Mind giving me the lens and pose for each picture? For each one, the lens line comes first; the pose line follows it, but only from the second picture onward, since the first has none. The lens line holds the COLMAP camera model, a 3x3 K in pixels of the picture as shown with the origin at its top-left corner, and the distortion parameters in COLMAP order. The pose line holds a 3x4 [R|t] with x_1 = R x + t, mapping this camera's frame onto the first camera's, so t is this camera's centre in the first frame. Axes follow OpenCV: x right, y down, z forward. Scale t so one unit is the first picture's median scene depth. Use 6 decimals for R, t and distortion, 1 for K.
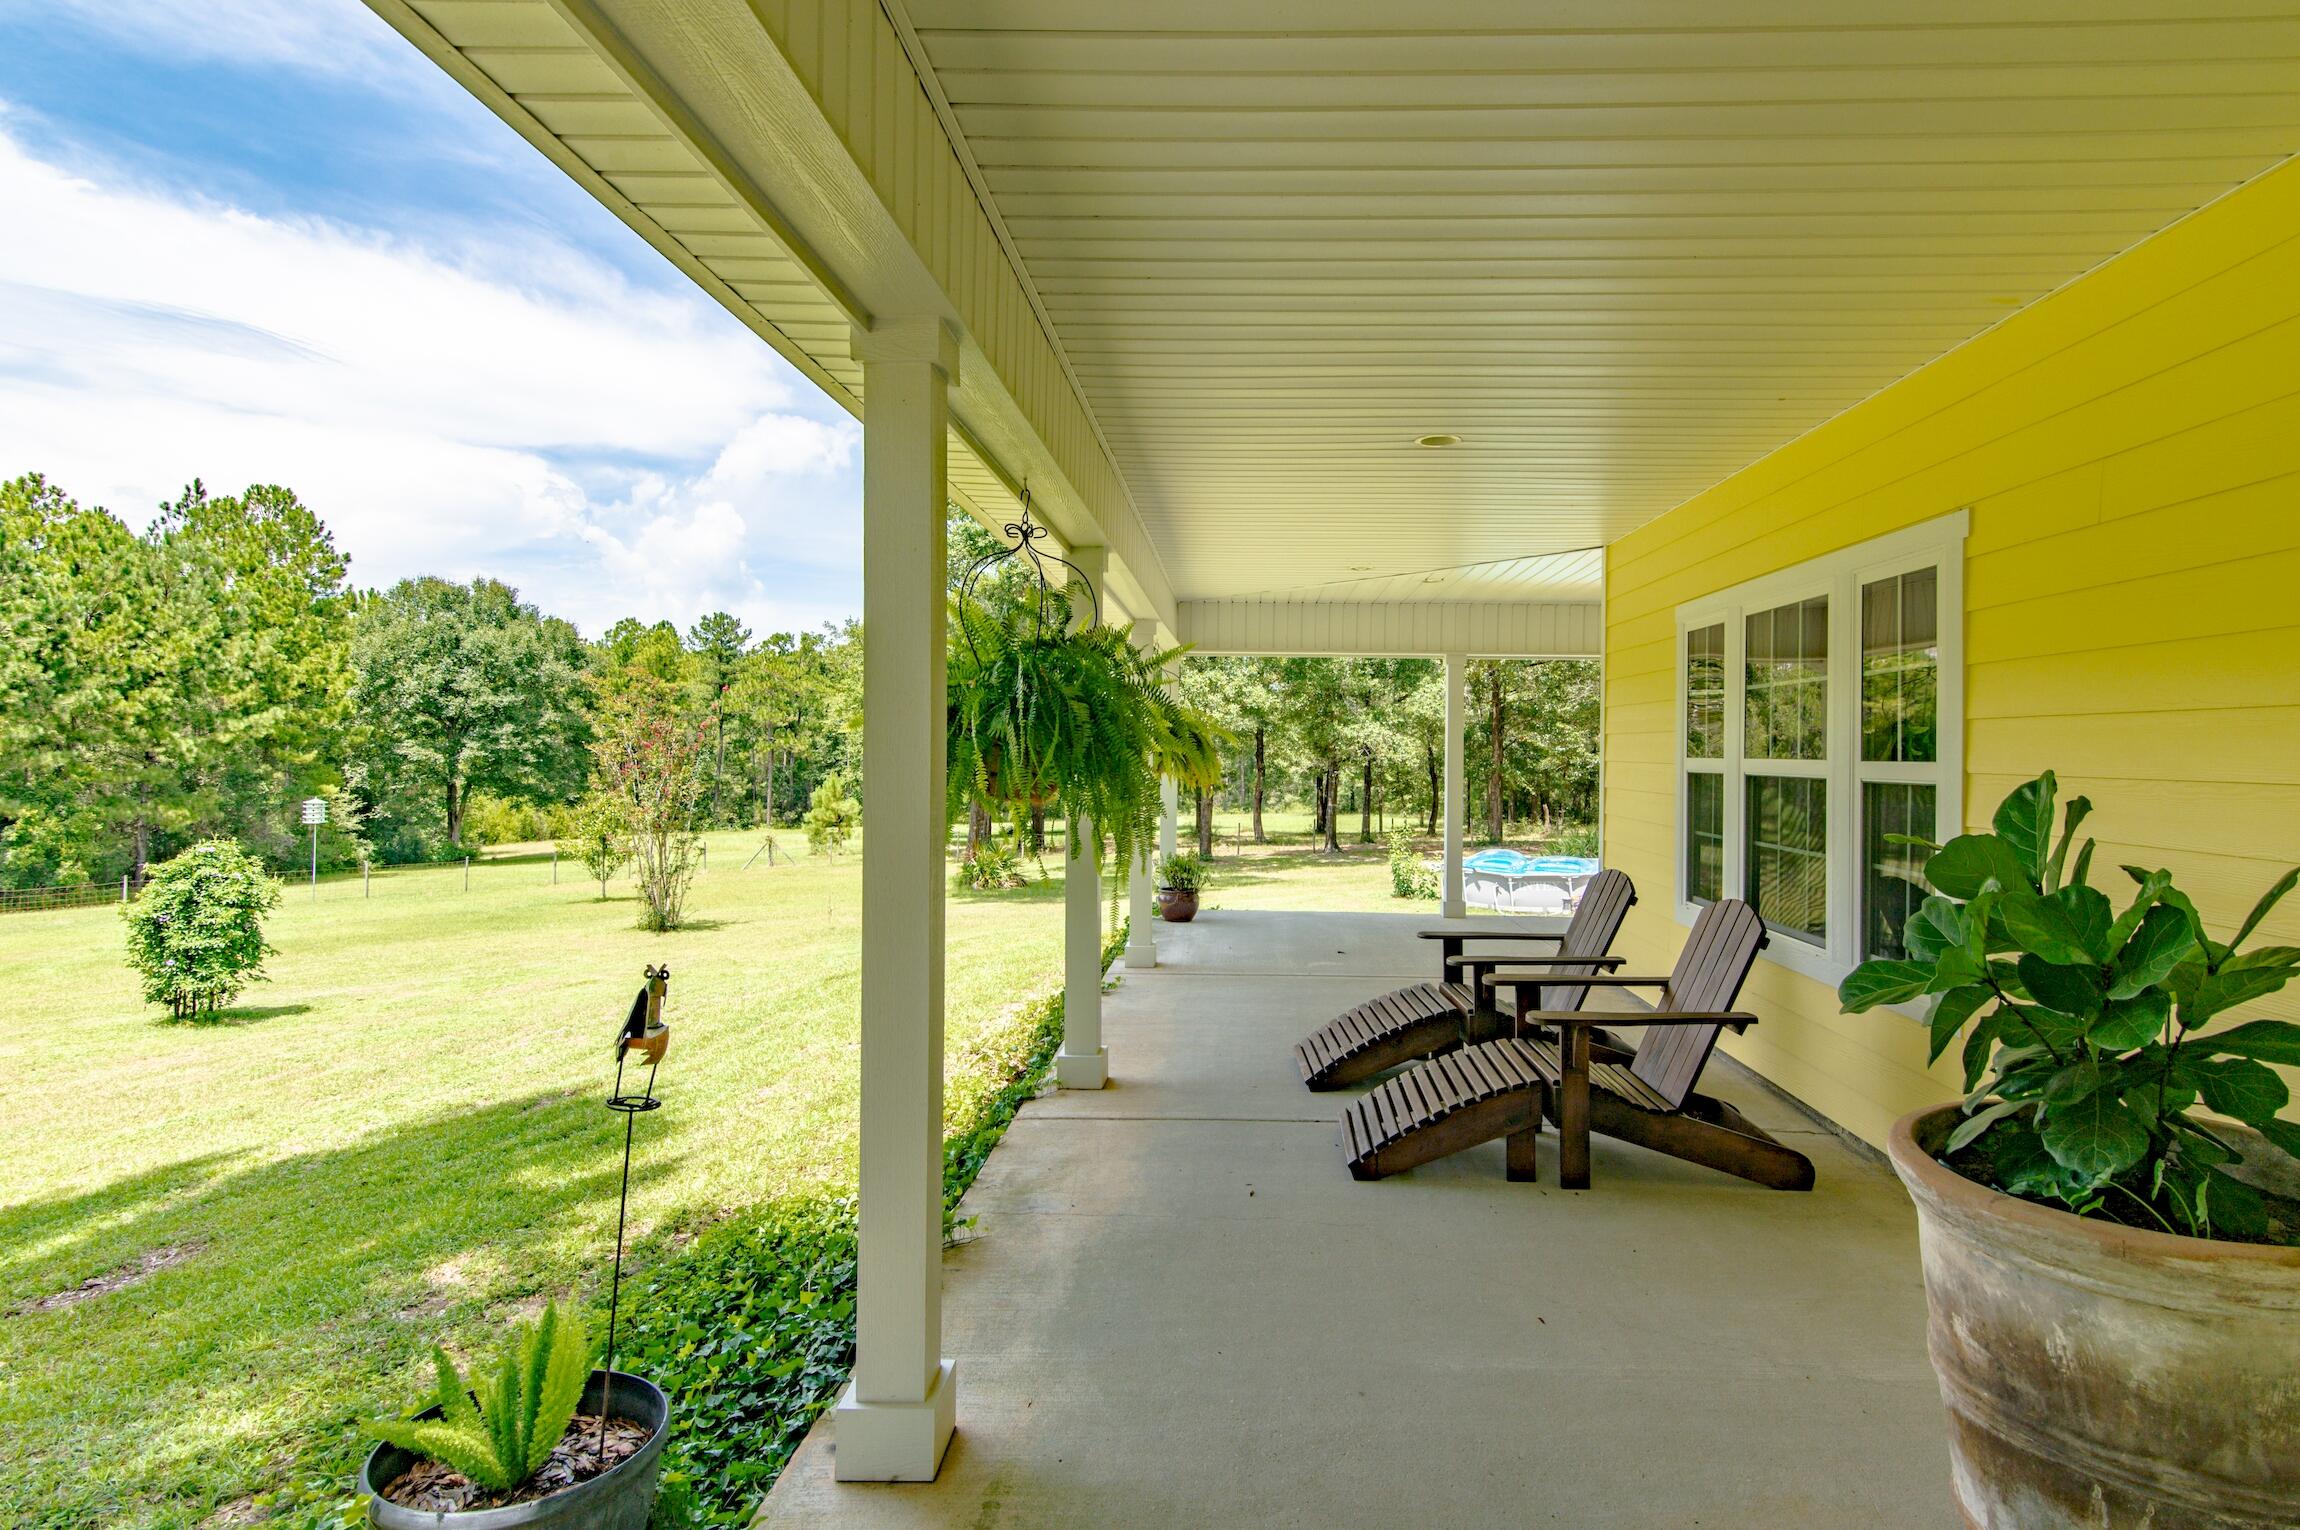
lens RADIAL K [[1208.2, 0, 1150.0], [0, 1208.2, 765.0], [0, 0, 1]] dist [0.005690, 0.000429]
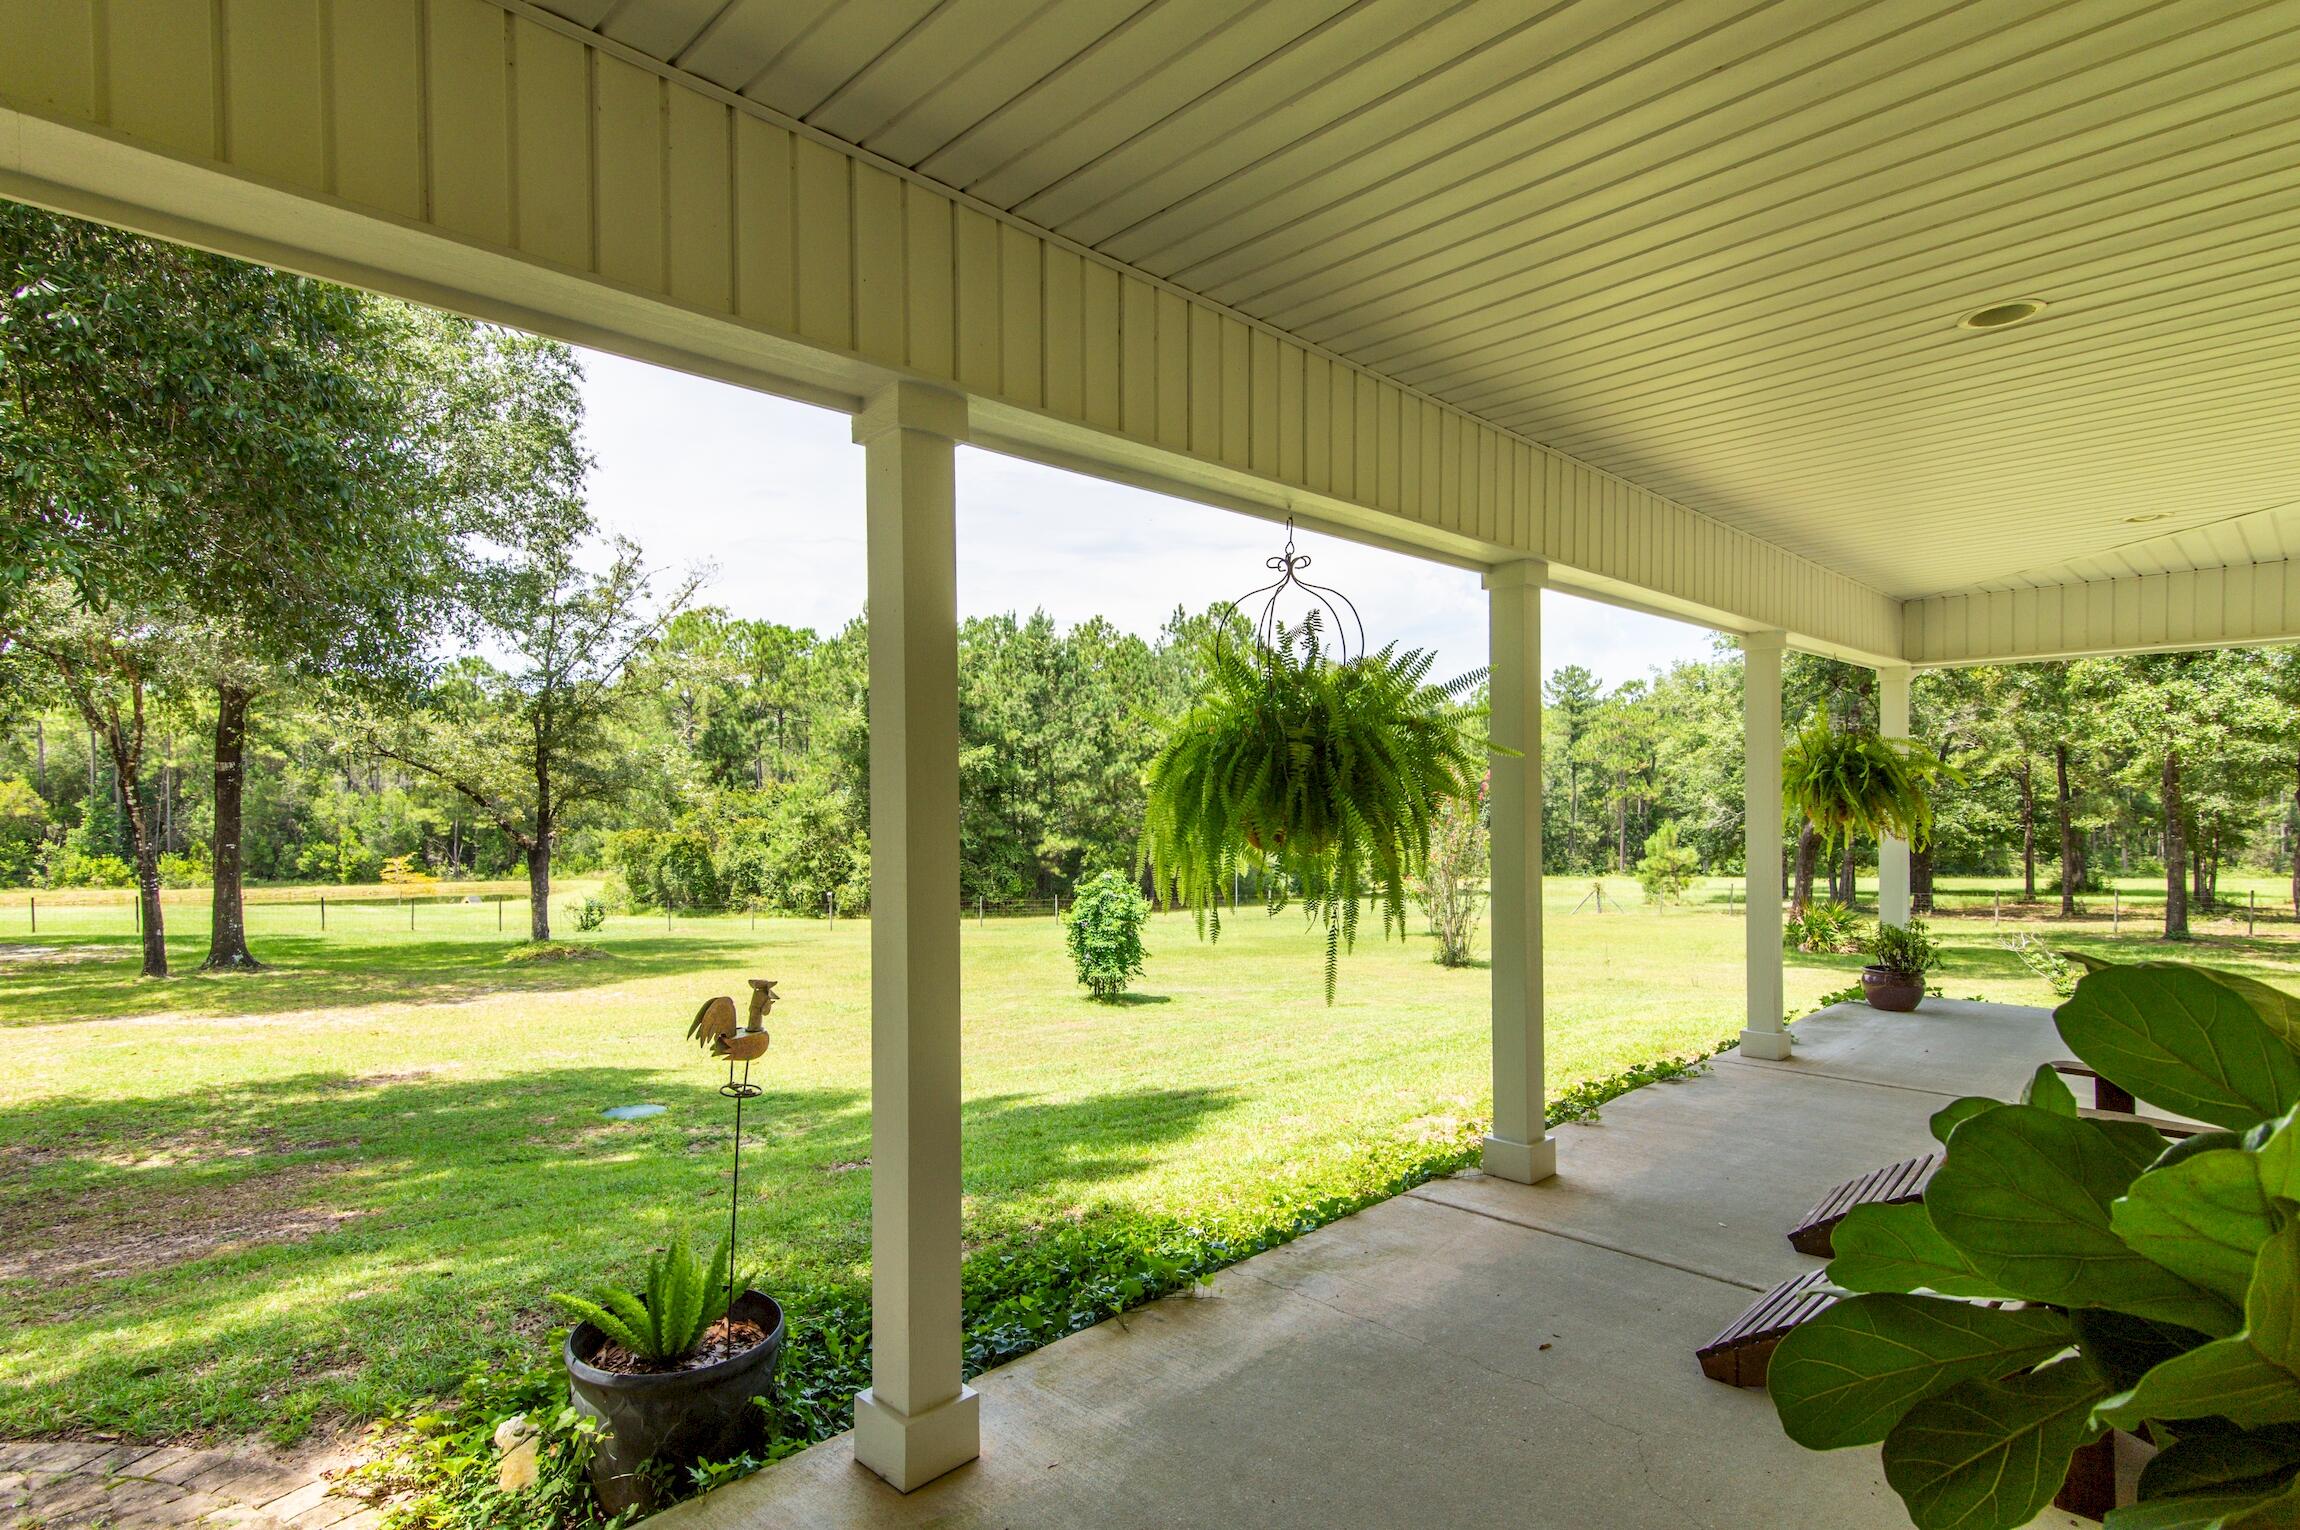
lens RADIAL K [[1144.0, 0, 1149.8], [0, 1144.0, 817.8], [0, 0, 1]] dist [0.003932, 0.000448]
pose [[0.714378, -0.001994, -0.699758, 0.100970], [0.004943, 0.999985, 0.002197, 0.000578], [0.699743, -0.005028, 0.714377, 0.066499]]
